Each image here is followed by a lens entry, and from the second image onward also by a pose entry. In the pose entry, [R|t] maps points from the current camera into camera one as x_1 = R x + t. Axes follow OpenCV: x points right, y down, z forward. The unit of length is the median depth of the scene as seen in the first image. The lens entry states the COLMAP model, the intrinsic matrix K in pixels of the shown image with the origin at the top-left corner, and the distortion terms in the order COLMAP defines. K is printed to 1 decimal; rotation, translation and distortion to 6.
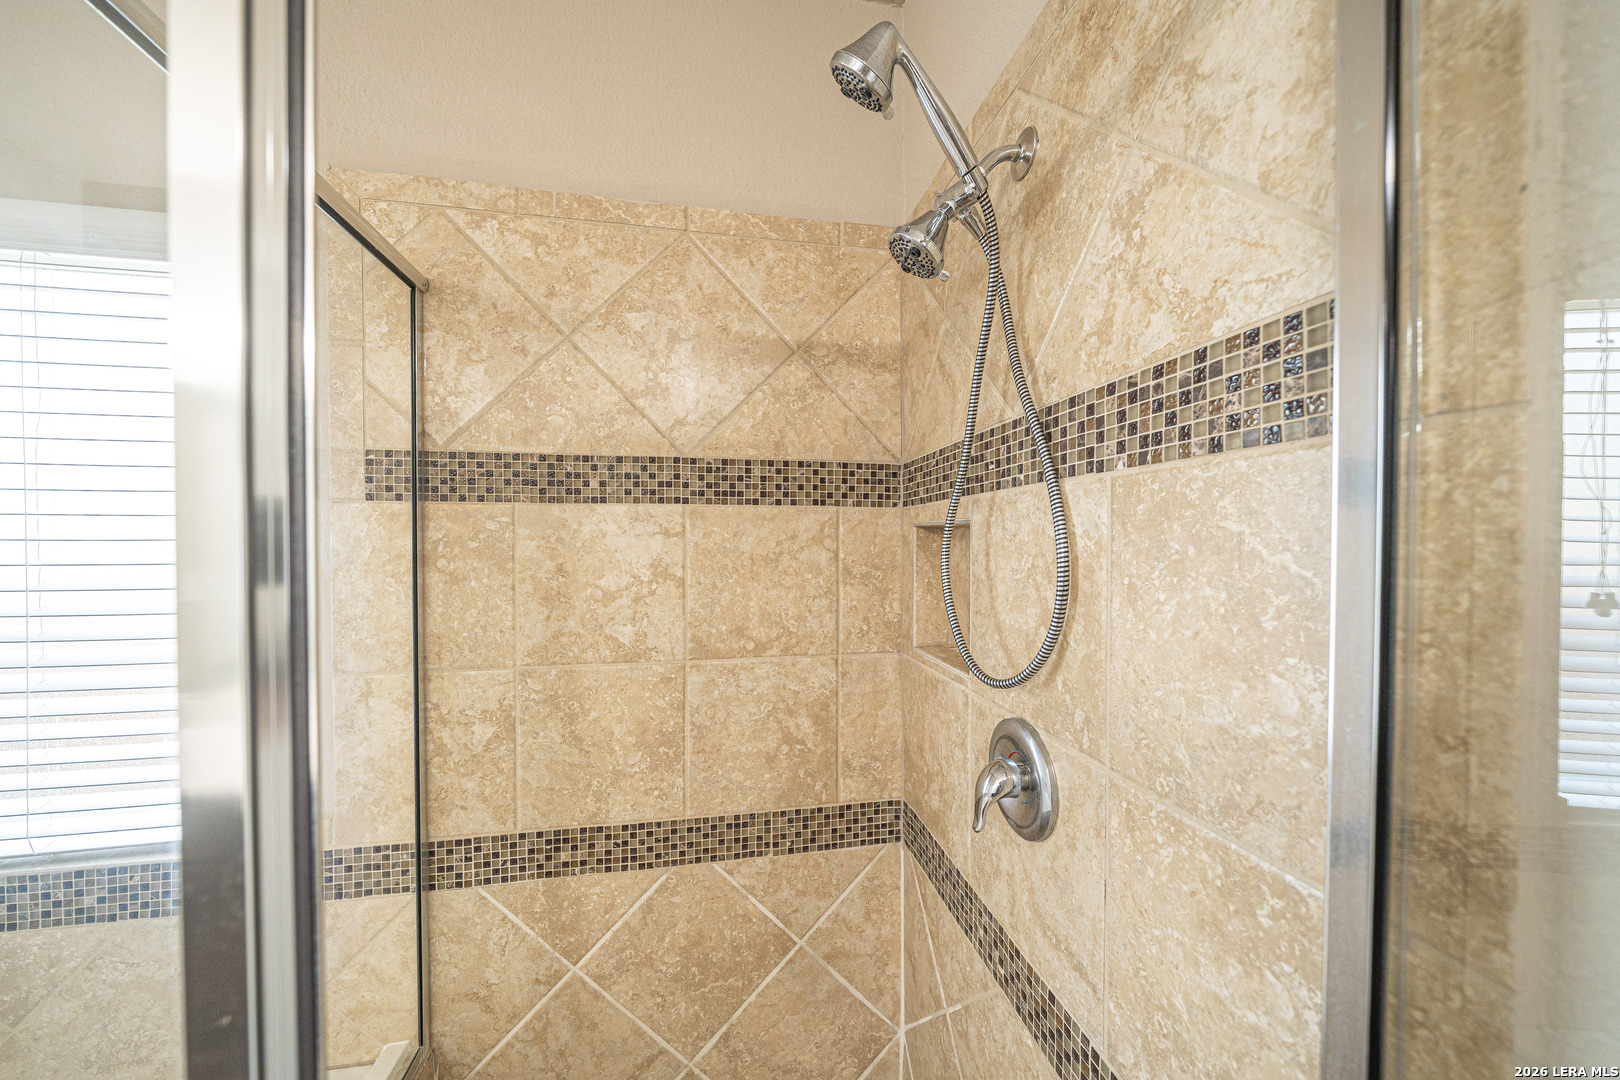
lens RADIAL K [[562.2, 0, 820.6], [0, 562.2, 543.6], [0, 0, 1]] dist [-0.004817, -0.000396]
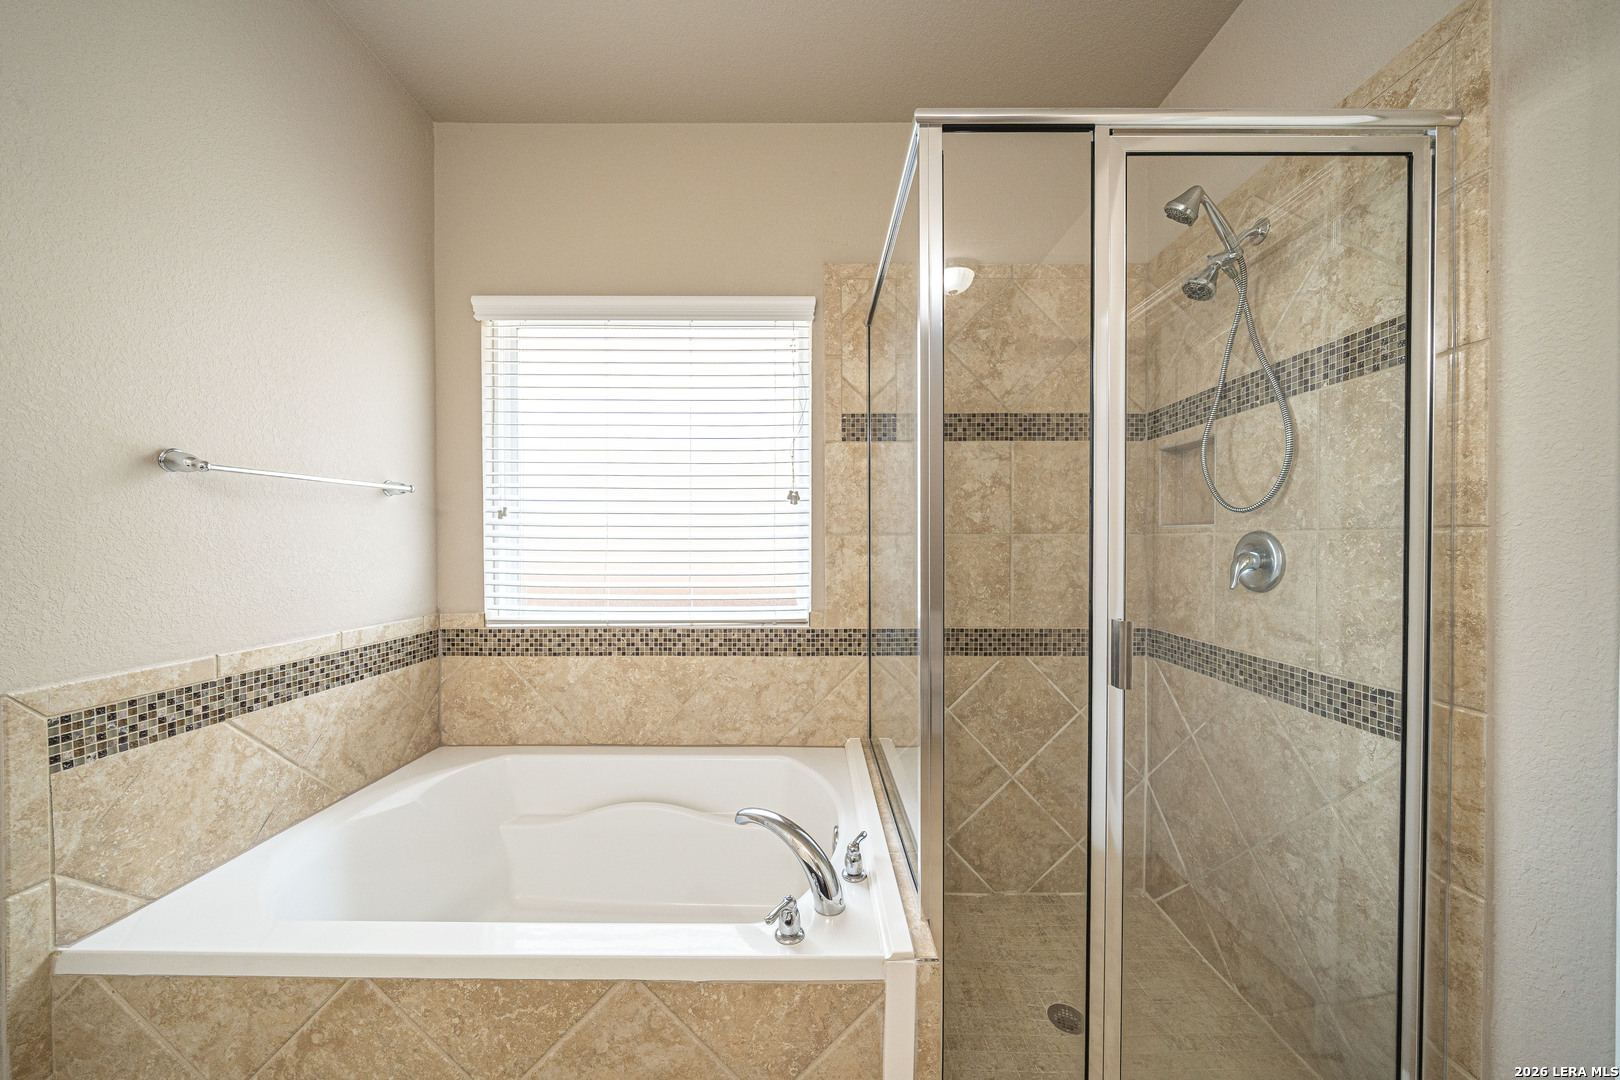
lens RADIAL K [[562.2, 0, 804.4], [0, 562.2, 548.0], [0, 0, 1]] dist [-0.004817, -0.000396]
pose [[0.980860, 0.001013, -0.194711, -0.571033], [-0.001595, 0.999995, -0.002831, 0.281824], [0.194708, 0.003087, 0.980856, -0.845517]]
